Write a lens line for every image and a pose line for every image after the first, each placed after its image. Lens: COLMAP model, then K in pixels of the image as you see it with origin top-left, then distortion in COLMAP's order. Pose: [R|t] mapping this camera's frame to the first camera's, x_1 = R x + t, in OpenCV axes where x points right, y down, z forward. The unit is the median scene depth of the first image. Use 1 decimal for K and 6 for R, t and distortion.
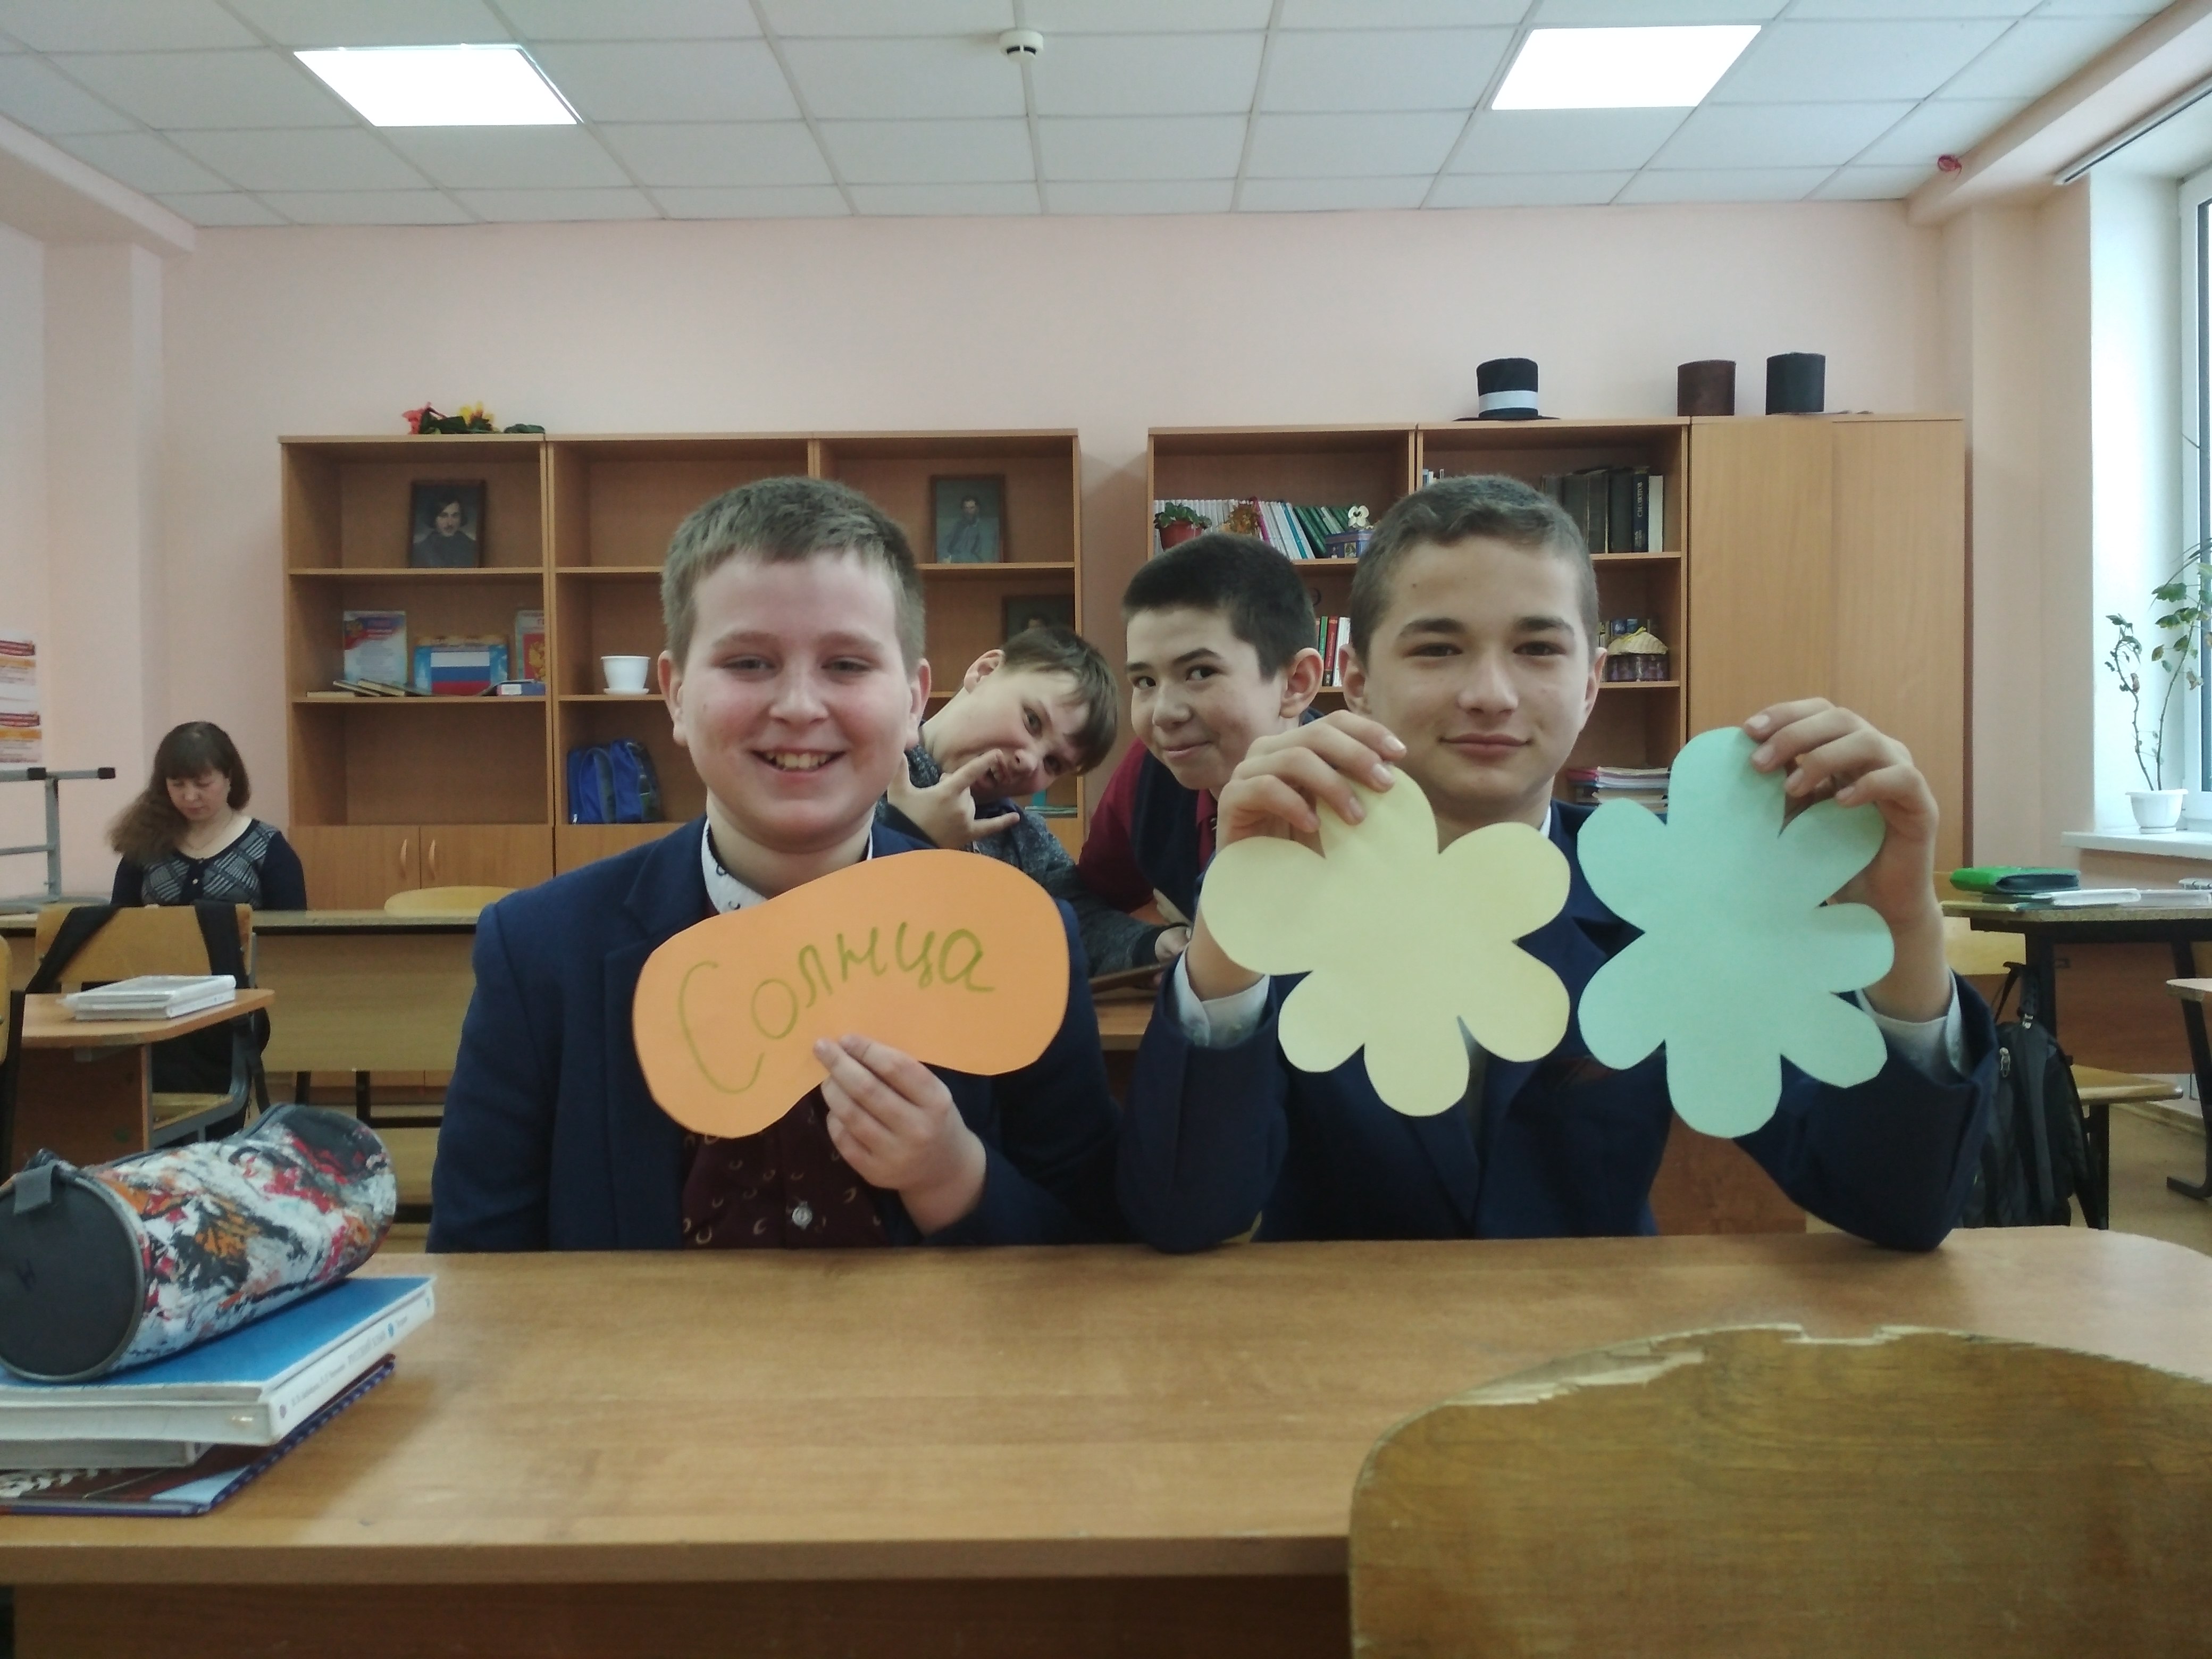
lens RADIAL K [[1897.3, 0, 1106.0], [0, 1897.3, 829.5], [0, 0, 1]] dist [0.076856, -0.166641]
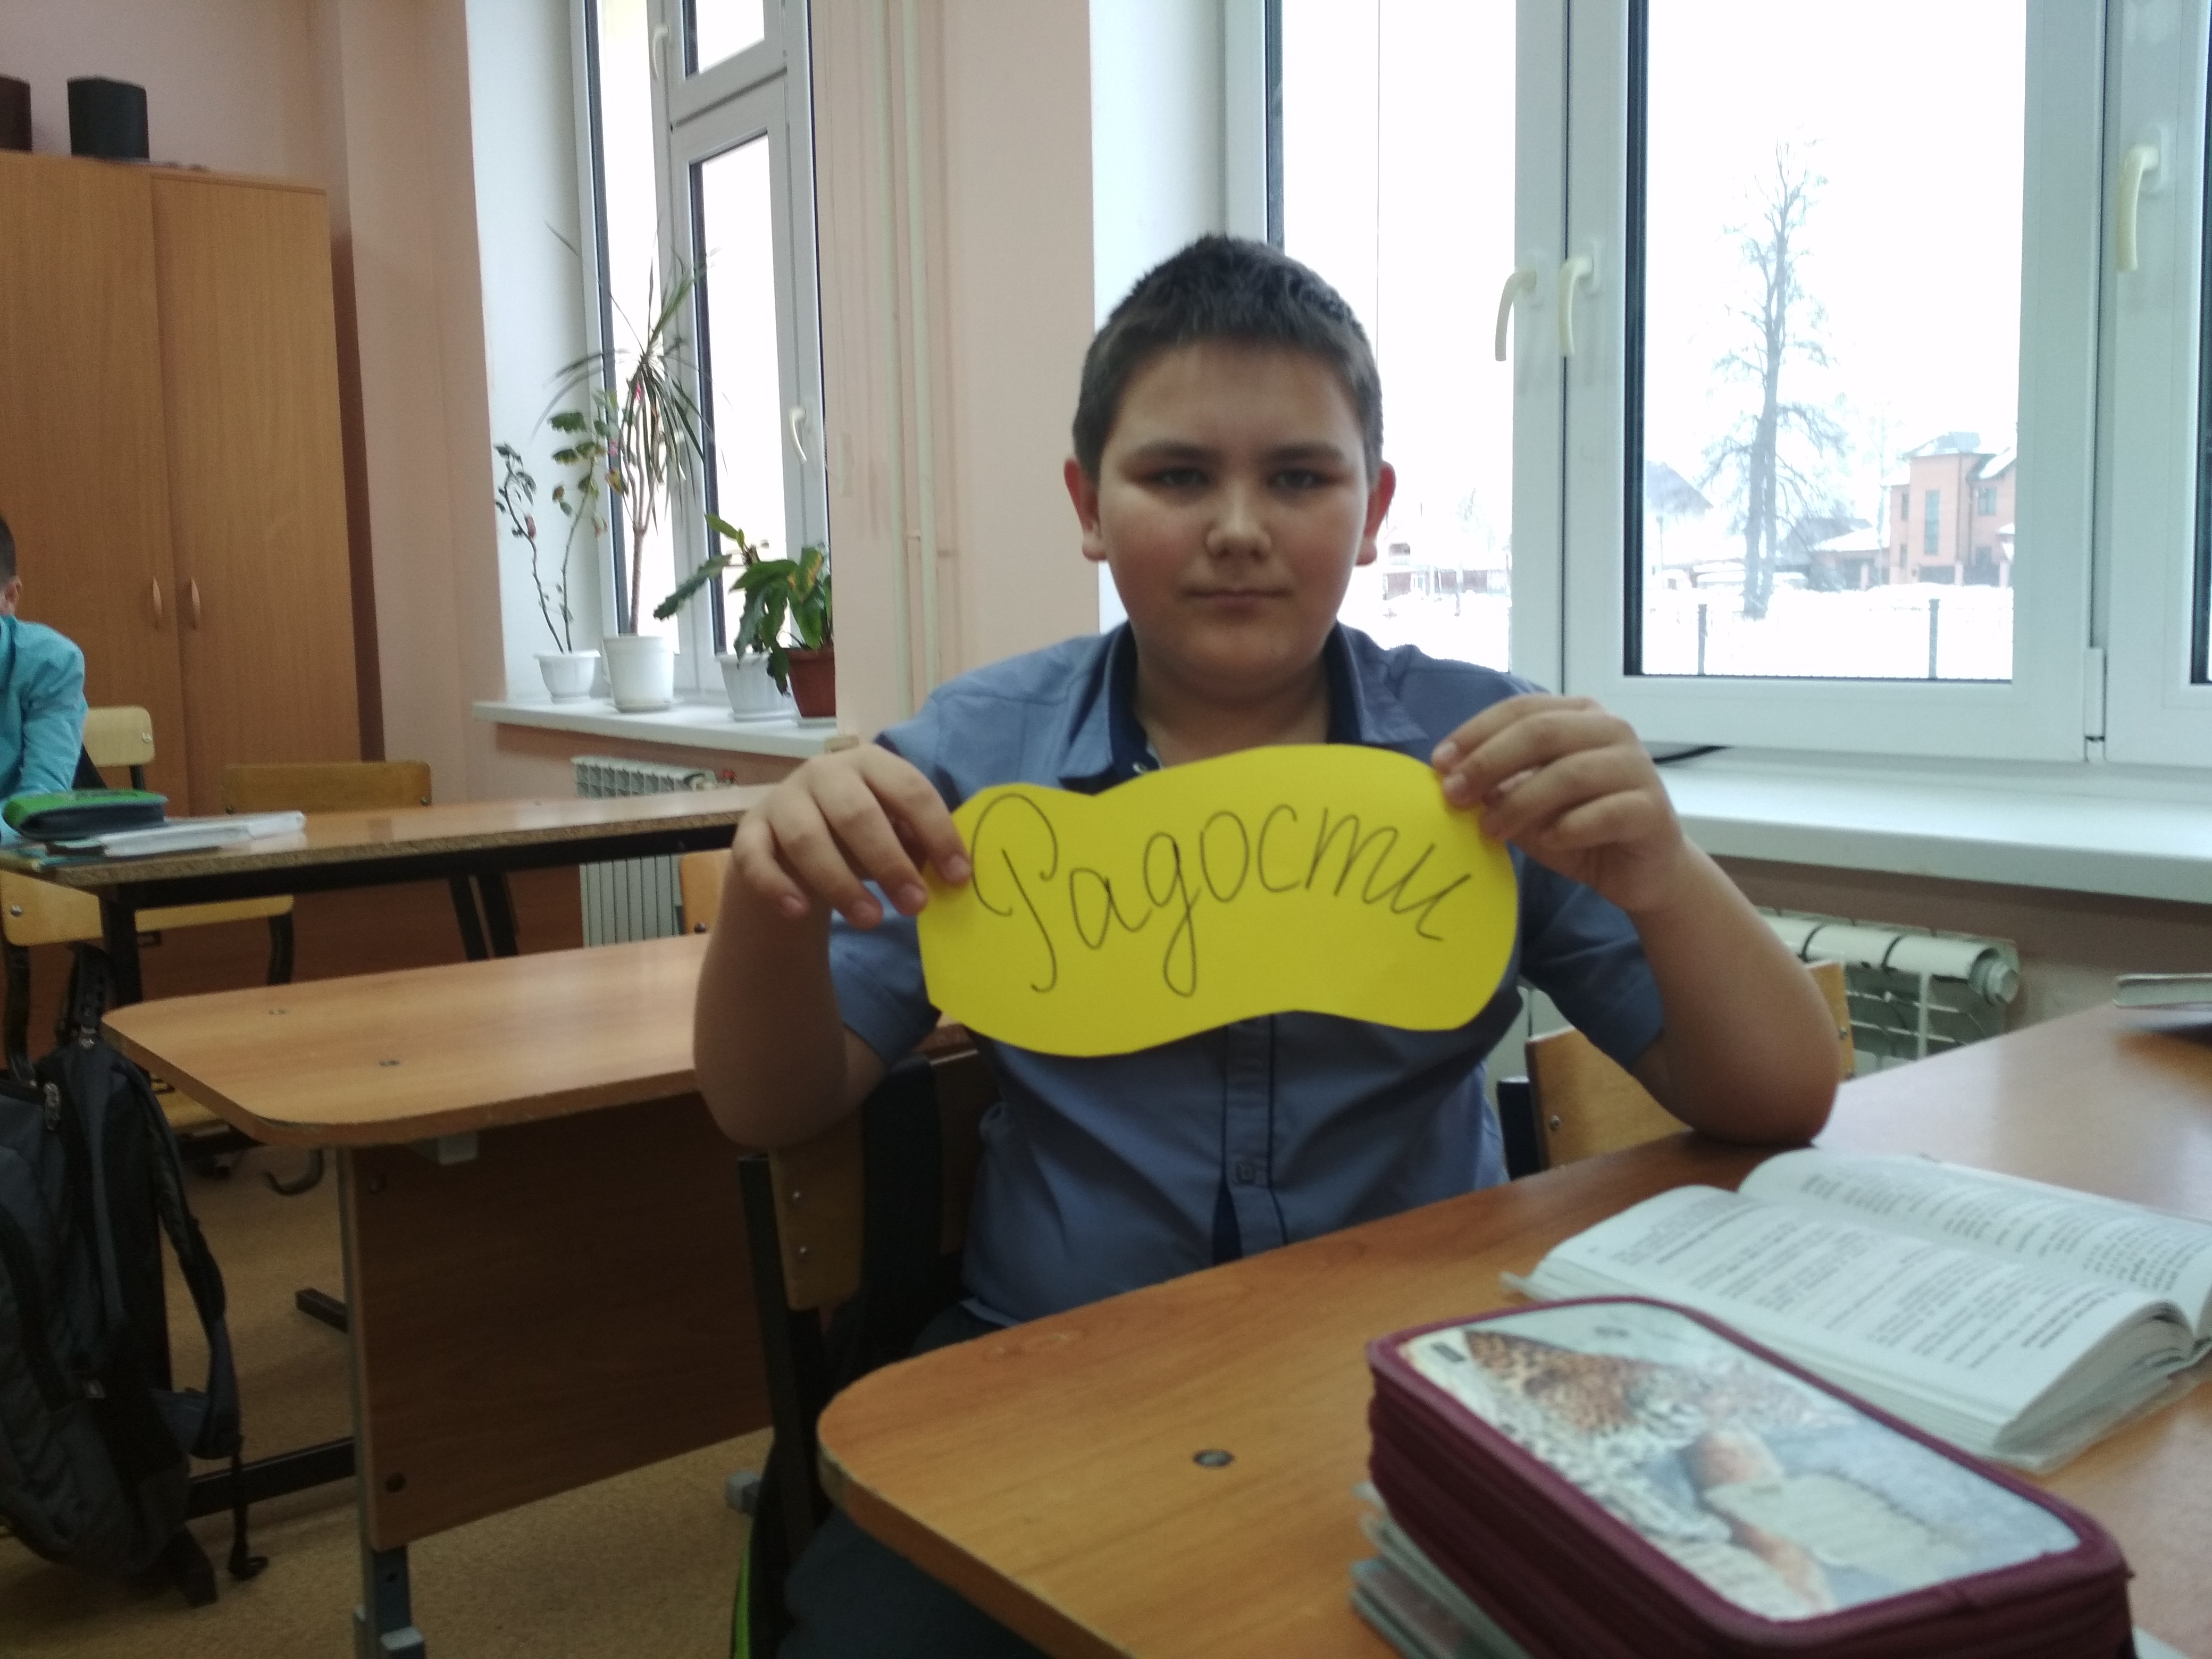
lens RADIAL K [[1897.3, 0, 1106.0], [0, 1897.3, 829.5], [0, 0, 1]] dist [0.076856, -0.166641]
pose [[0.783730, -0.072207, 0.616890, 0.190465], [0.024002, 0.995998, 0.086089, -0.008527], [-0.620638, -0.052664, 0.782327, 0.154221]]
